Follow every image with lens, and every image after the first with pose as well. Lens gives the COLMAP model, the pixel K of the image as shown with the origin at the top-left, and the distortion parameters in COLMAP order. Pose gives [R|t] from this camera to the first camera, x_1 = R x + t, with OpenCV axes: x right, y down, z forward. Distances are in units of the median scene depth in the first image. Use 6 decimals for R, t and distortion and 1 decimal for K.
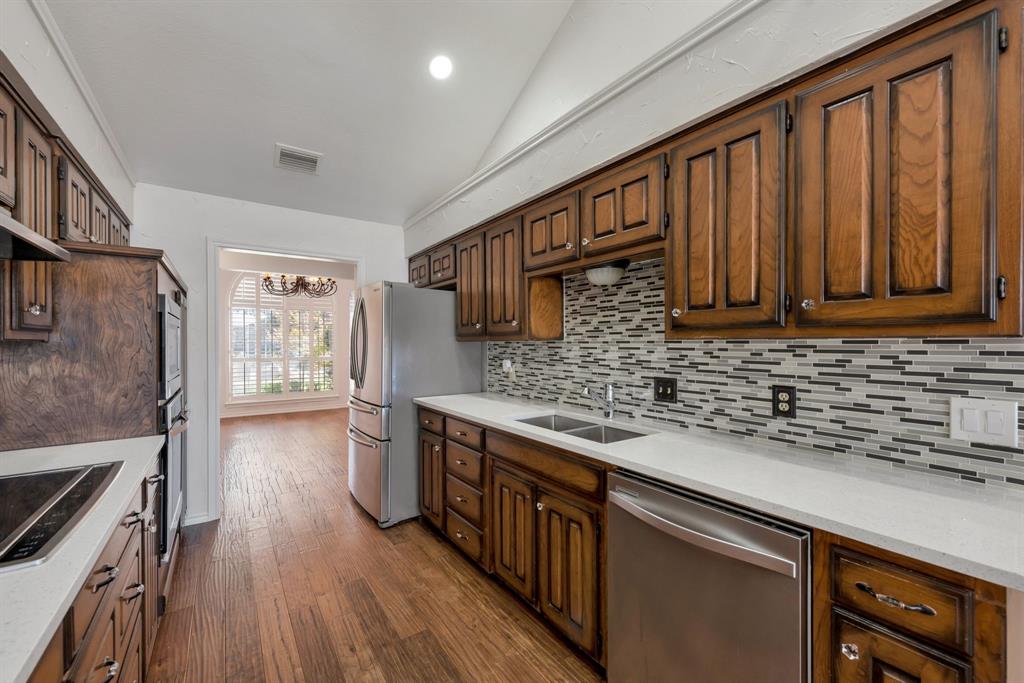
lens RADIAL K [[408.3, 0, 507.3], [0, 408.3, 345.0], [0, 0, 1]] dist [0.011550, -0.000127]
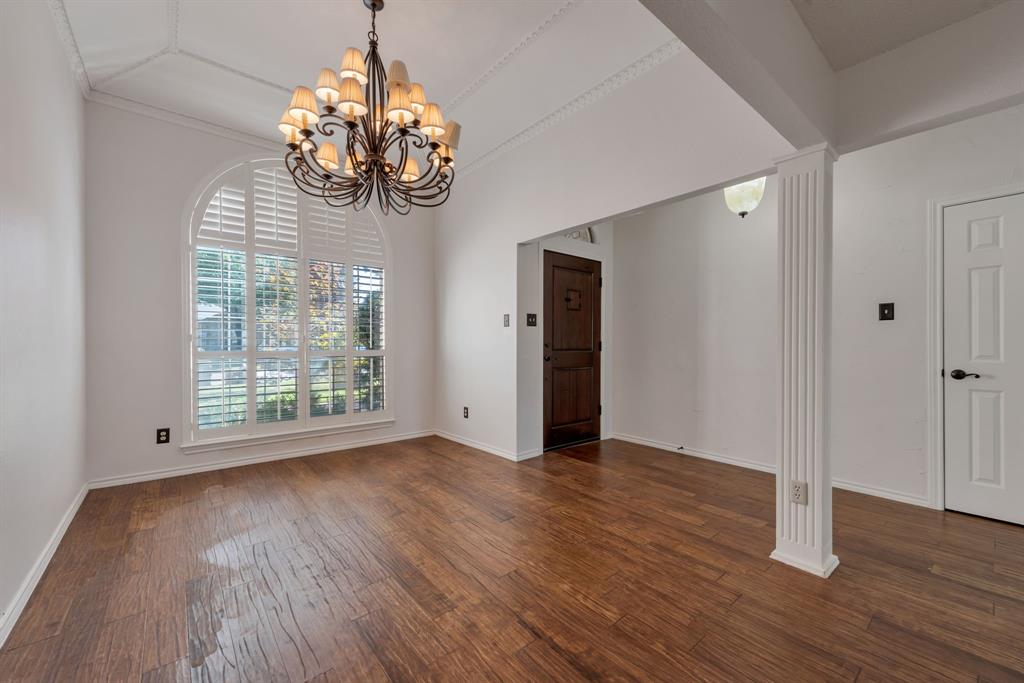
lens RADIAL K [[408.3, 0, 507.3], [0, 408.3, 345.0], [0, 0, 1]] dist [0.011550, -0.000127]
pose [[0.997258, 0.001509, 0.073983, -0.866698], [-0.001562, 0.999999, 0.000664, 0.060750], [-0.073981, -0.000778, 0.997259, 1.245479]]
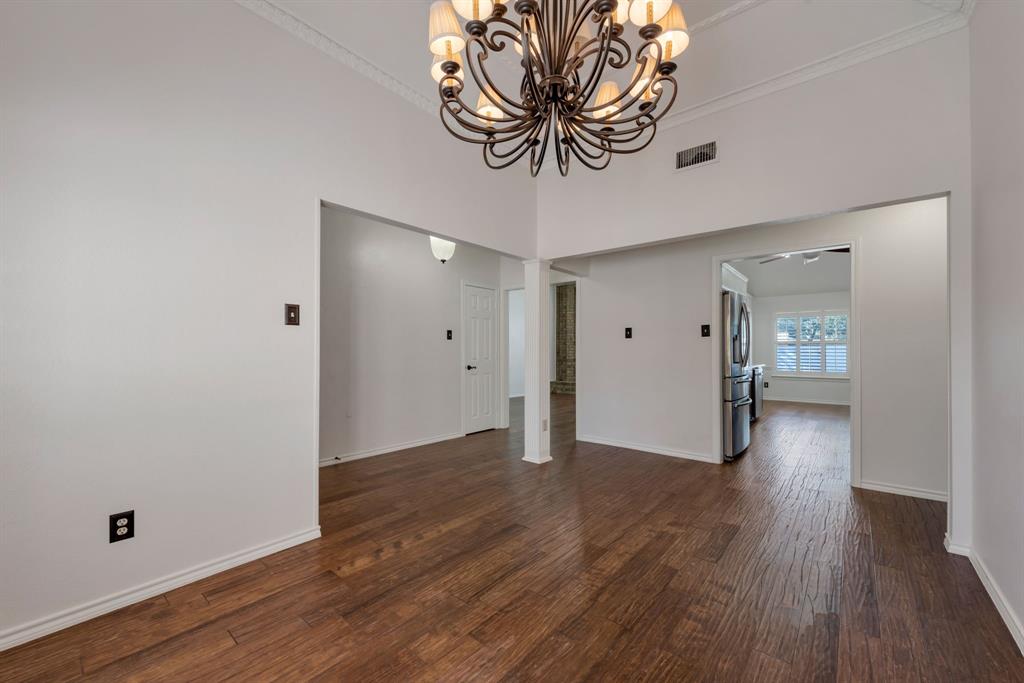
lens RADIAL K [[411.4, 0, 510.0], [0, 411.4, 352.4], [0, 0, 1]] dist [0.011271, -0.000170]
pose [[-0.263233, -0.000013, 0.964732, -2.081067], [0.002870, 0.999996, 0.000796, 0.051294], [-0.964728, 0.002979, -0.263232, 2.980939]]
